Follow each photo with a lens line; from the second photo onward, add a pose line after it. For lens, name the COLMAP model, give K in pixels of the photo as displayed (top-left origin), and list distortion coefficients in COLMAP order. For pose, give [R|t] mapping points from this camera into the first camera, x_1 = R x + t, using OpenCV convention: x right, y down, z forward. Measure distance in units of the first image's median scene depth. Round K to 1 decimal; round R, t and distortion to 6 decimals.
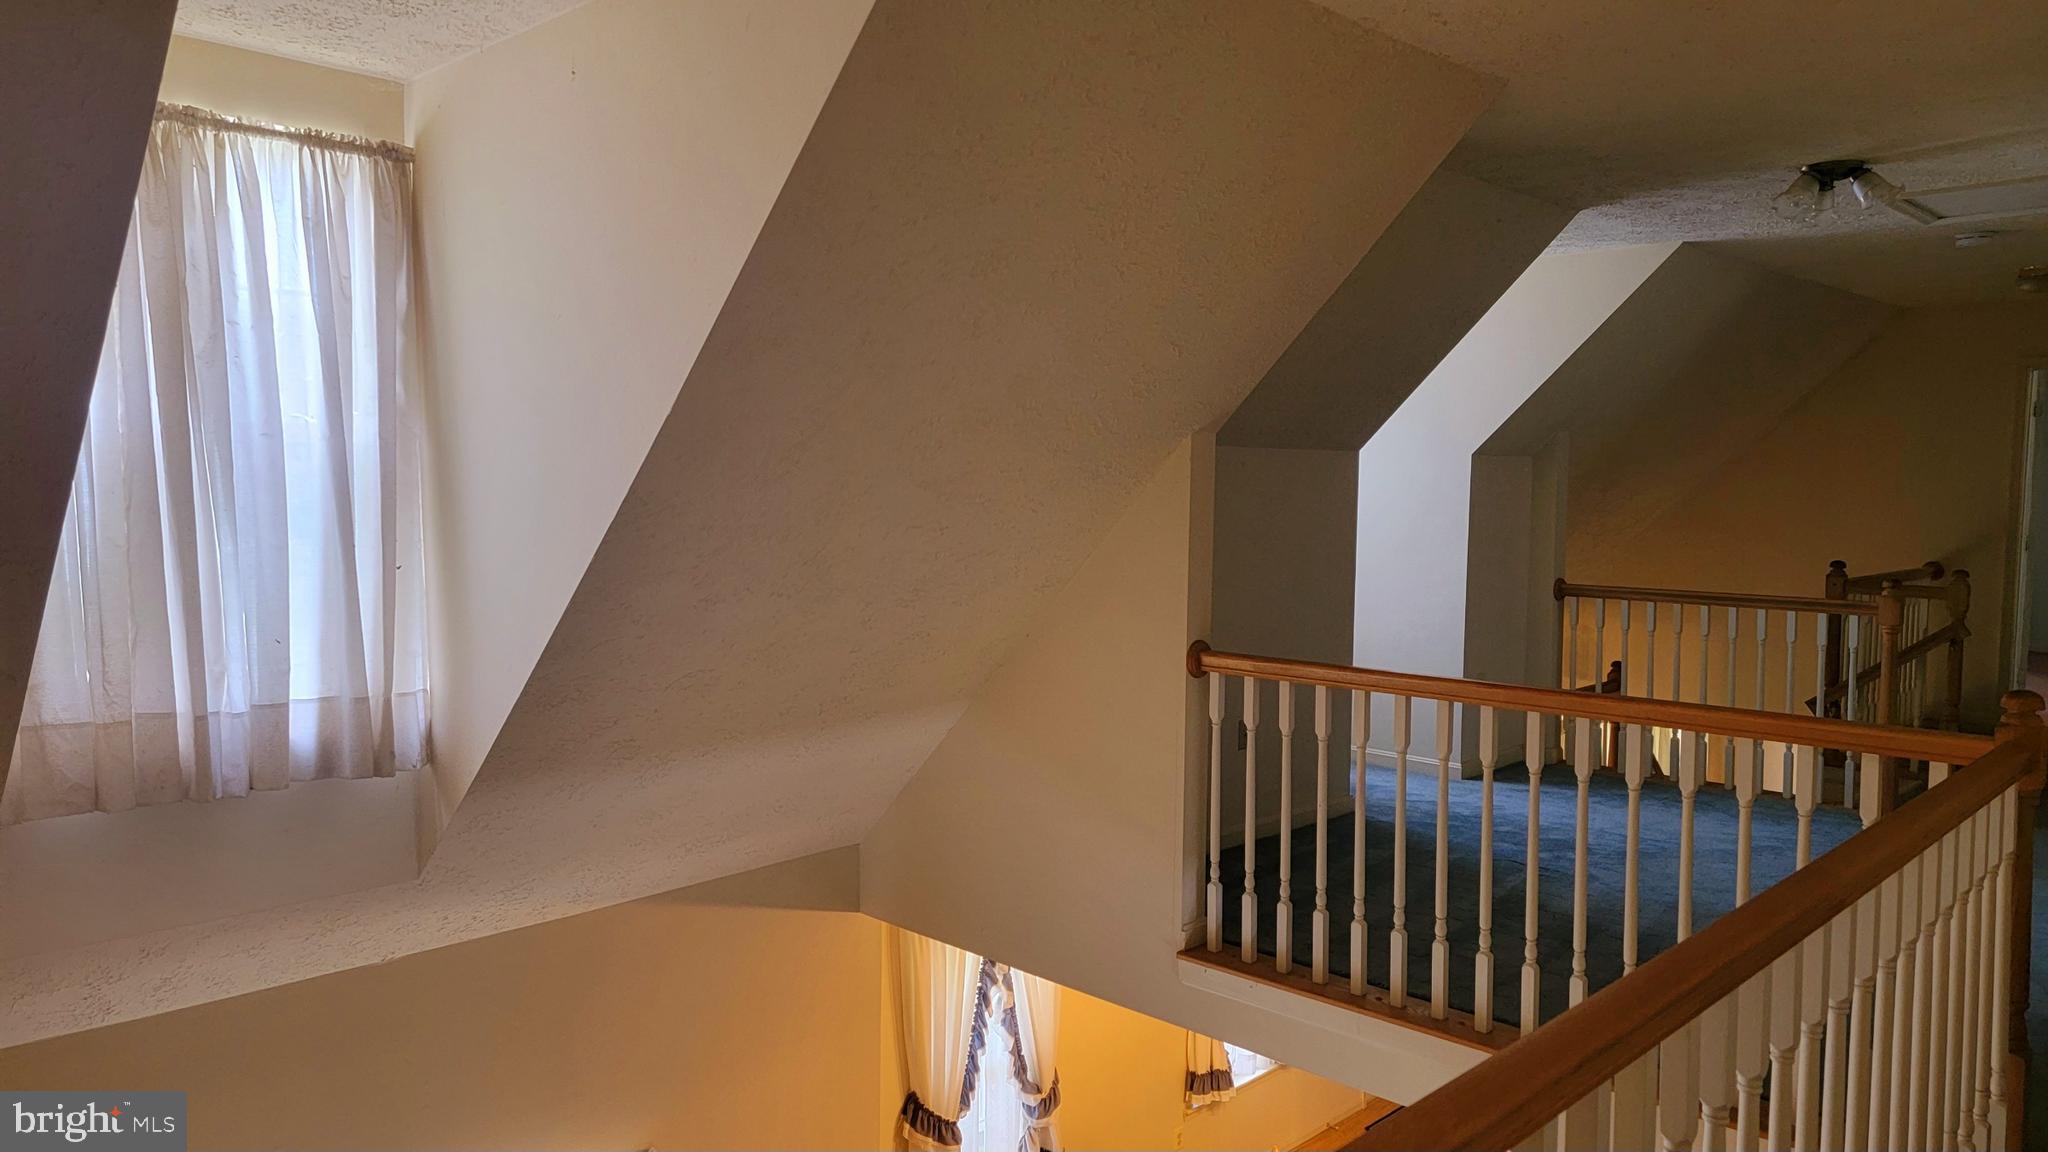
lens RADIAL K [[1428.1, 0, 1028.8], [0, 1428.1, 547.4], [0, 0, 1]] dist [0.098811, -0.085069]
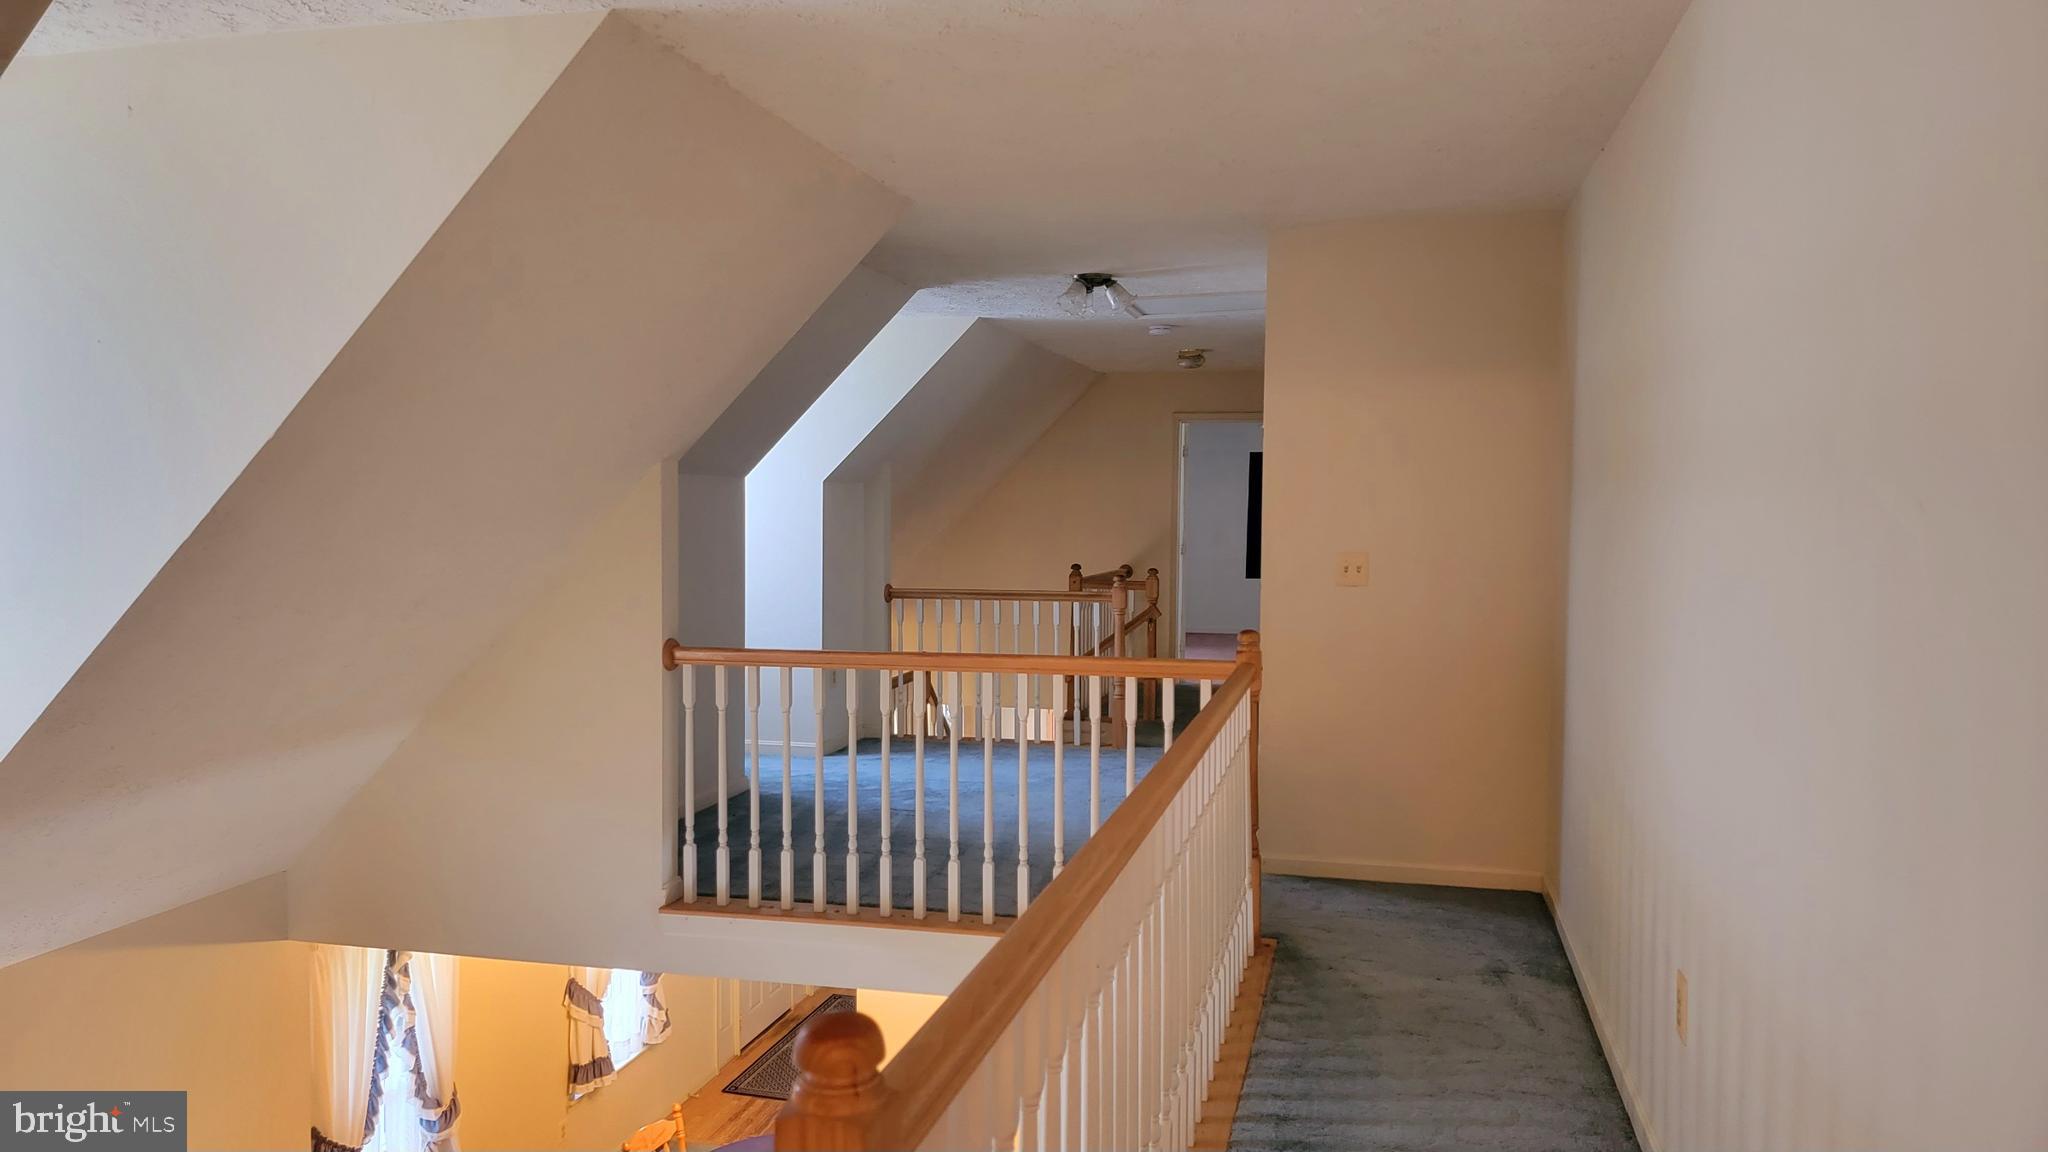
lens RADIAL K [[1428.1, 0, 1028.8], [0, 1428.1, 547.4], [0, 0, 1]] dist [0.098811, -0.085069]
pose [[0.865443, -0.019746, 0.500618, -0.147287], [0.029738, 0.999486, -0.011986, 0.009478], [-0.500124, 0.025261, 0.865585, -0.110622]]
